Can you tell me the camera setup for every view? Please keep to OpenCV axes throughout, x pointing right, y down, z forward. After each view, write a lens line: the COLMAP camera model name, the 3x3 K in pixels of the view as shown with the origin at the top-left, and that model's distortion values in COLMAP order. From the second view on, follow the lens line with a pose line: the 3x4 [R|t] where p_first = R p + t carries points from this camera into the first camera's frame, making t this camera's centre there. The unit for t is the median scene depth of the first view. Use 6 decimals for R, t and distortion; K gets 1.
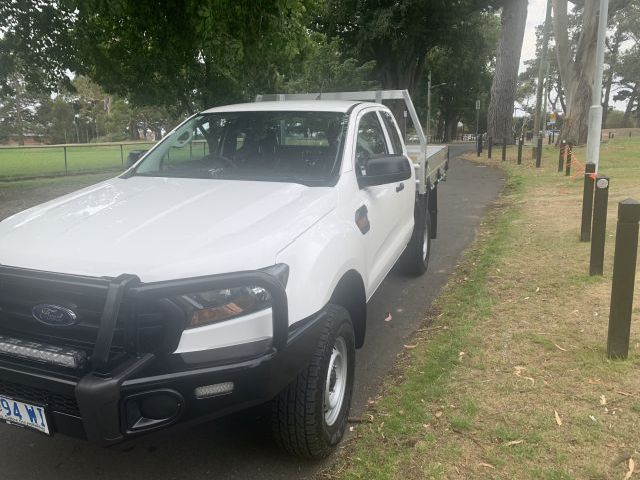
lens RADIAL K [[491.0, 0, 317.2], [0, 491.0, 234.4], [0, 0, 1]] dist [0.025812, -0.016879]
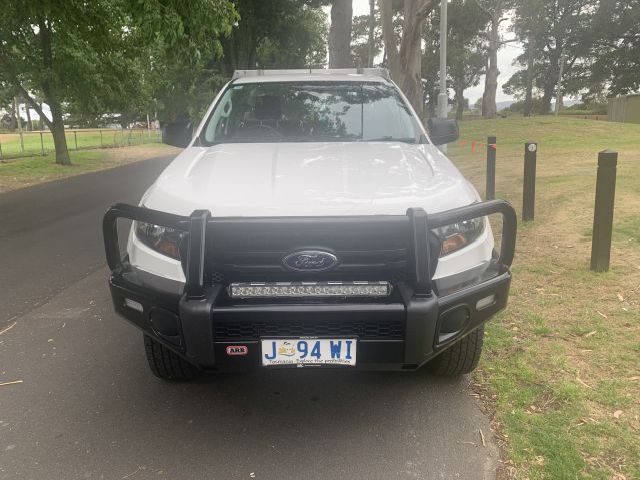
lens RADIAL K [[491.0, 0, 313.8], [0, 491.0, 230.3], [0, 0, 1]] dist [0.025812, -0.016879]
pose [[0.935623, -0.083753, 0.342920, -0.660050], [0.081109, 0.996461, 0.022075, 0.059145], [-0.343555, 0.007160, 0.939105, 0.028002]]
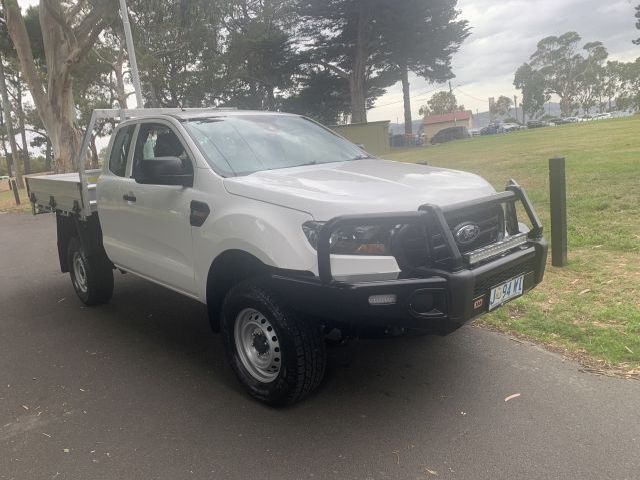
lens RADIAL K [[491.0, 0, 320.4], [0, 491.0, 234.6], [0, 0, 1]] dist [0.025812, -0.016879]
pose [[0.460368, -0.185127, 0.868211, -1.313841], [0.264940, 0.962095, 0.064661, -0.011959], [-0.847271, 0.200256, 0.491965, 0.414015]]
